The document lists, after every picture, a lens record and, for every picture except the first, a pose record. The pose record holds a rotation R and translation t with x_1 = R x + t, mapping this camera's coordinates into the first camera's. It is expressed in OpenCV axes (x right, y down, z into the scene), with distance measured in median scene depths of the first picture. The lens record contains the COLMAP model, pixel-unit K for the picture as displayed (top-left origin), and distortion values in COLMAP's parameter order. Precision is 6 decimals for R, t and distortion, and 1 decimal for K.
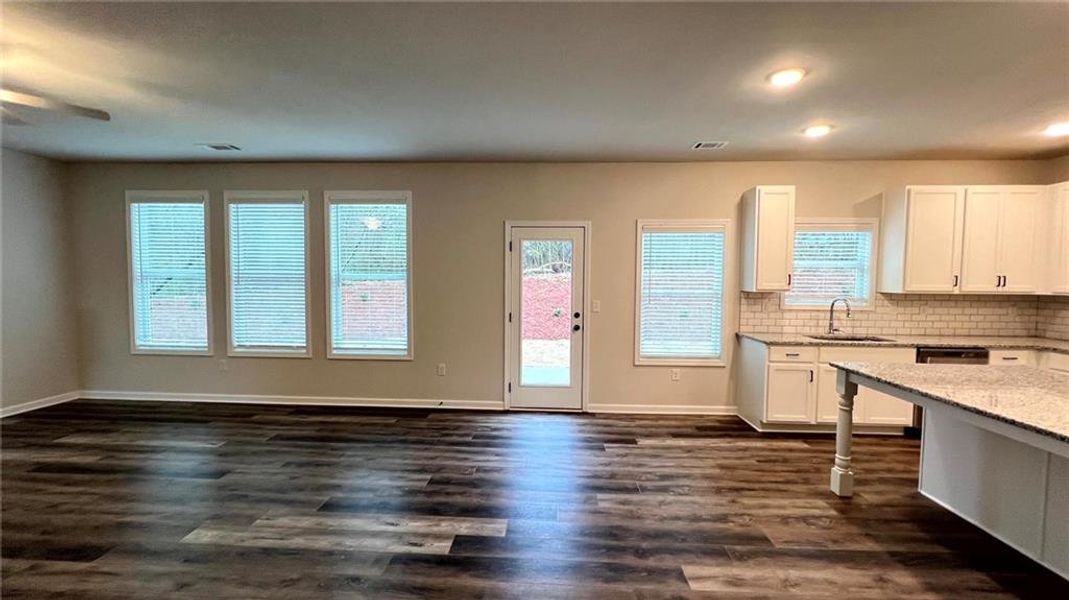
lens RADIAL K [[426.6, 0, 534.0], [0, 426.6, 300.0], [0, 0, 1]] dist [-0.001230, -0.000115]
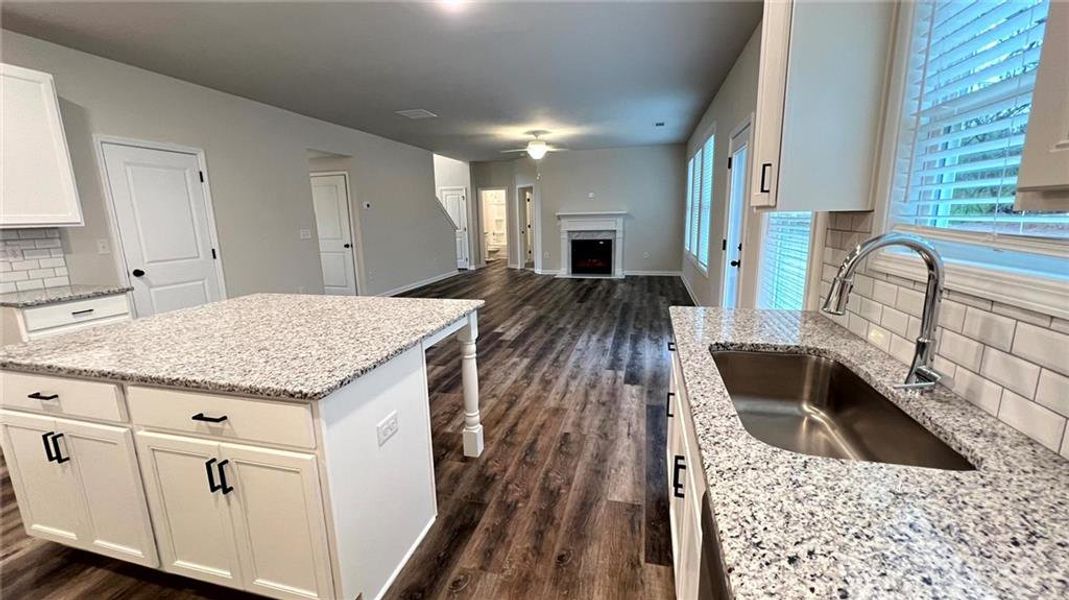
lens RADIAL K [[426.6, 0, 534.0], [0, 426.6, 300.0], [0, 0, 1]] dist [-0.001230, -0.000115]
pose [[-0.202287, 0.184352, -0.961818, 0.958948], [-0.027440, 0.980670, 0.193736, -0.006669], [0.978942, 0.065583, -0.193318, 0.832839]]
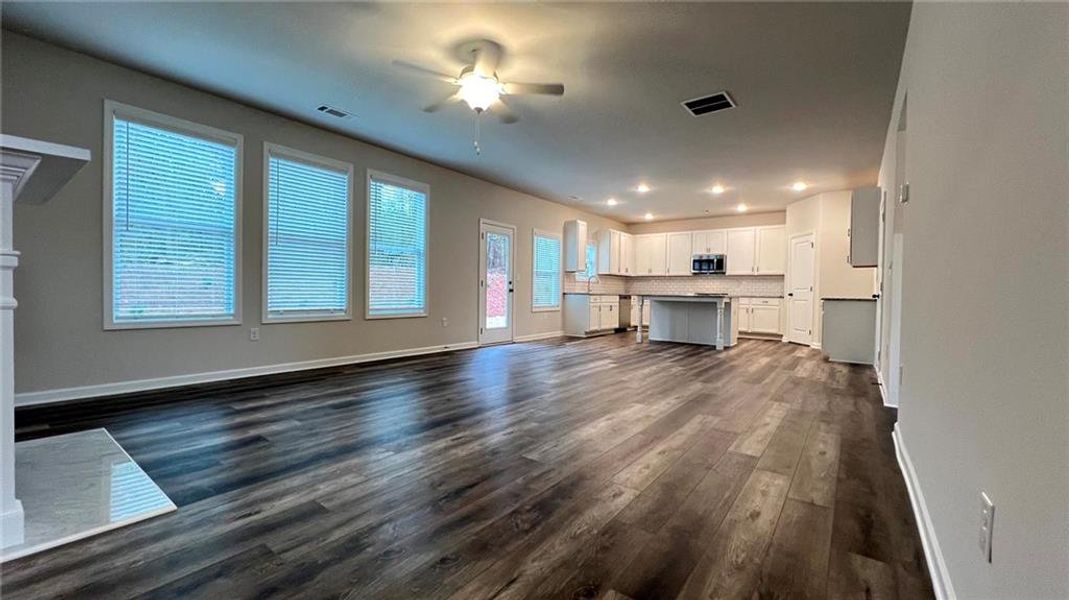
lens RADIAL K [[426.6, 0, 534.0], [0, 426.6, 300.0], [0, 0, 1]] dist [-0.001230, -0.000115]
pose [[0.562581, -0.017249, 0.826562, -1.248862], [0.028937, 0.999581, 0.001164, 0.107285], [-0.826236, 0.023263, 0.562844, 0.016796]]
